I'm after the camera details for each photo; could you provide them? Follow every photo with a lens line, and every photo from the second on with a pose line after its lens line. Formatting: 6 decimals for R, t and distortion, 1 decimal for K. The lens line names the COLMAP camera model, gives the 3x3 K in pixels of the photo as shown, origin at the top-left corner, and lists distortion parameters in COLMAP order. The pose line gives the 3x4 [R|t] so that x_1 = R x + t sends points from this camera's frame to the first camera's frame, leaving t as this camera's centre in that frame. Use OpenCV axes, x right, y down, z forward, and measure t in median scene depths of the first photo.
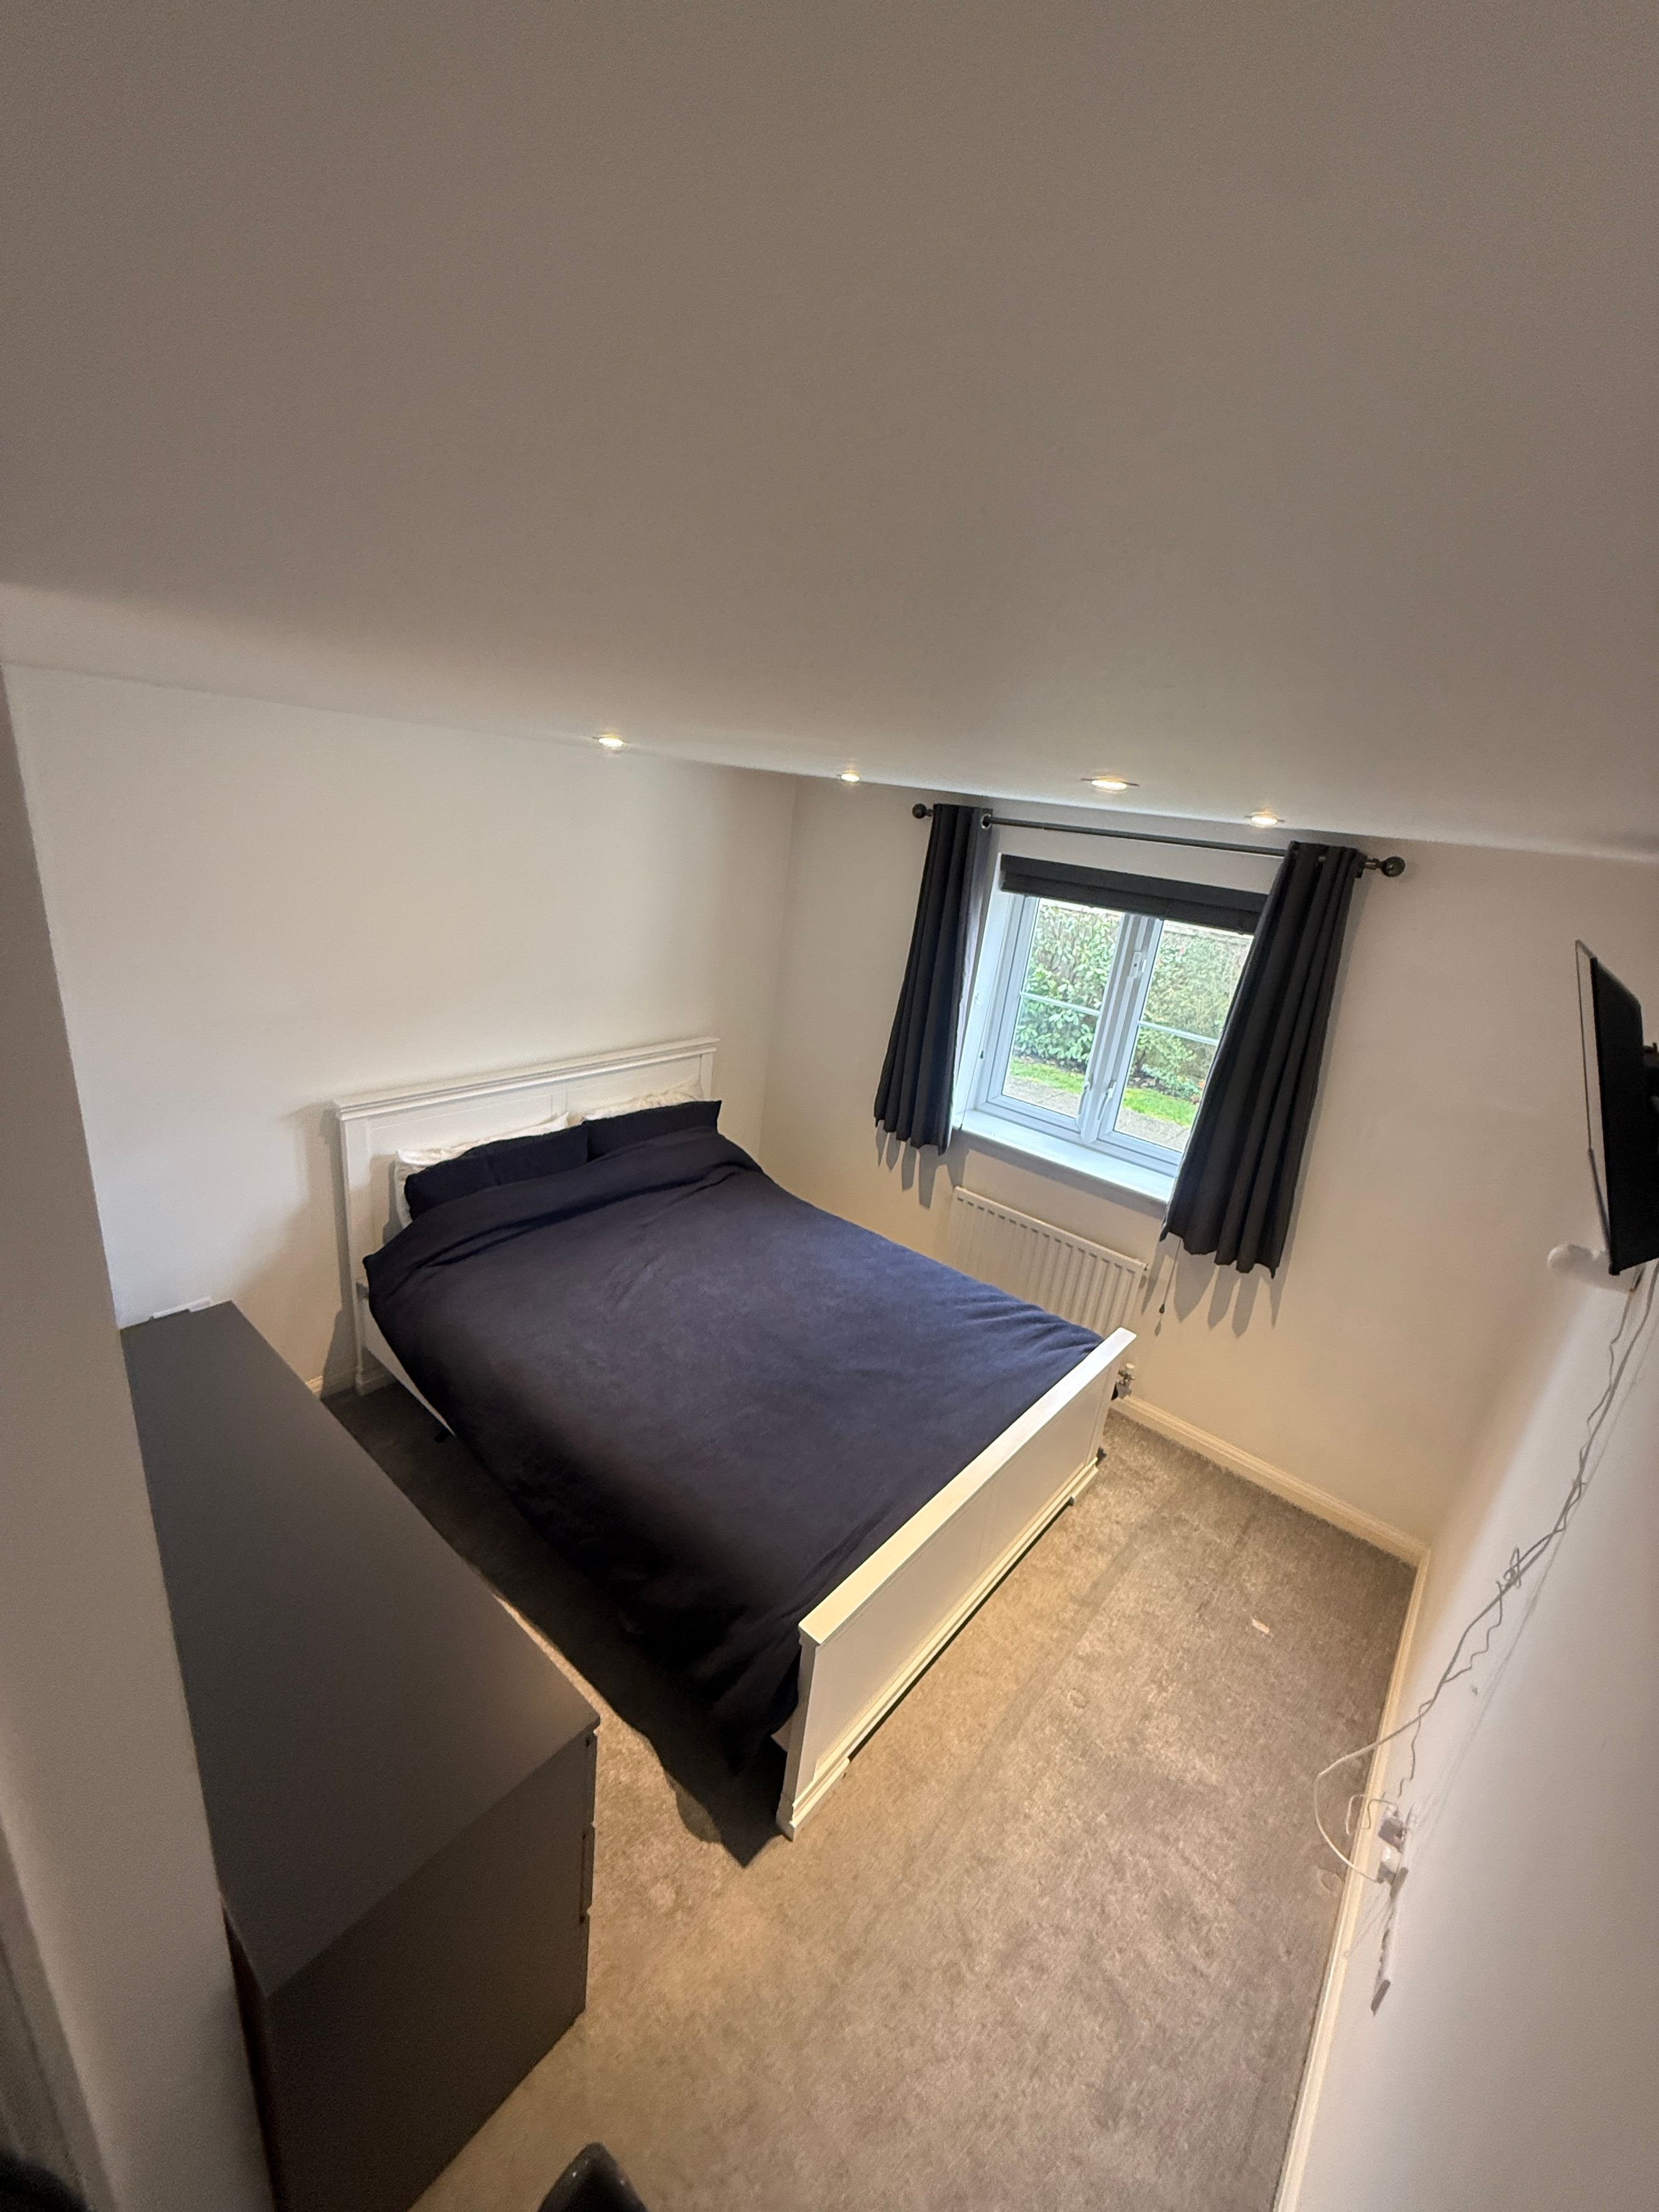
lens RADIAL K [[881.9, 0, 821.6], [0, 881.9, 1115.2], [0, 0, 1]] dist [-0.002240, -0.000401]
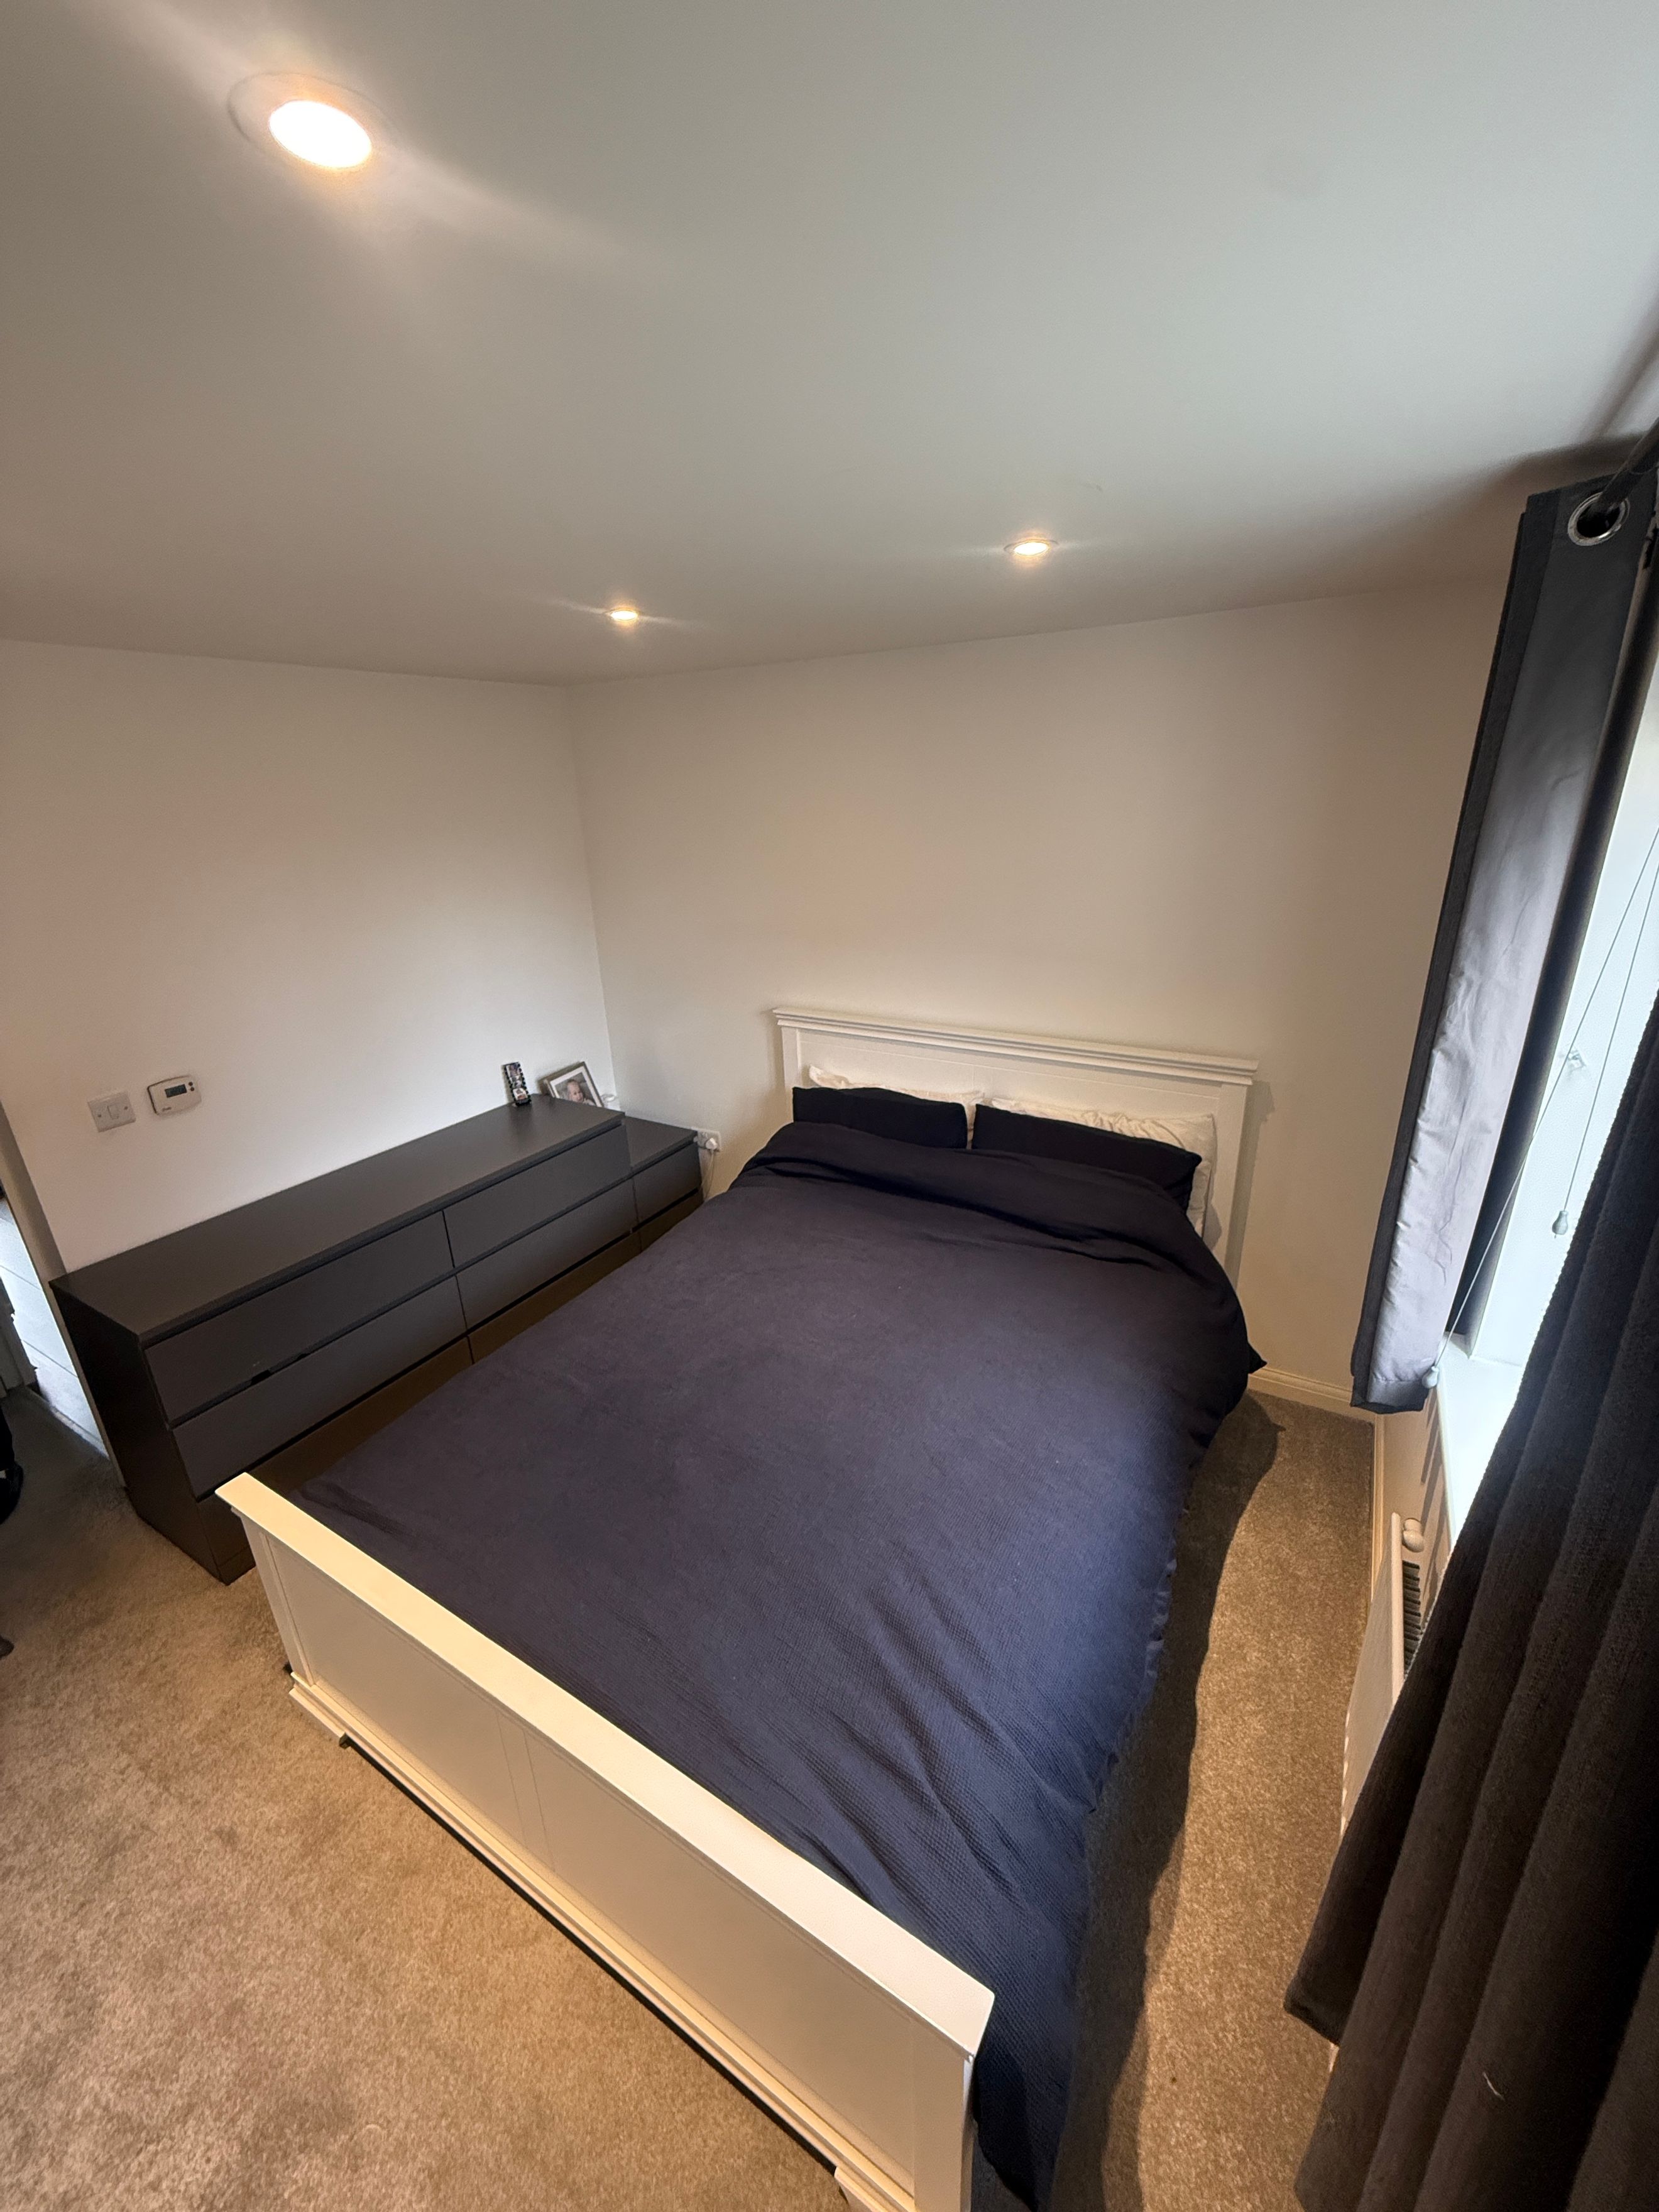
lens RADIAL K [[881.9, 0, 825.6], [0, 881.9, 1089.8], [0, 0, 1]] dist [-0.002240, -0.000401]
pose [[0.150874, 0.238382, -0.959381, 0.523651], [-0.268465, 0.943897, 0.192315, -0.131936], [0.951401, 0.228545, 0.206406, 0.708877]]
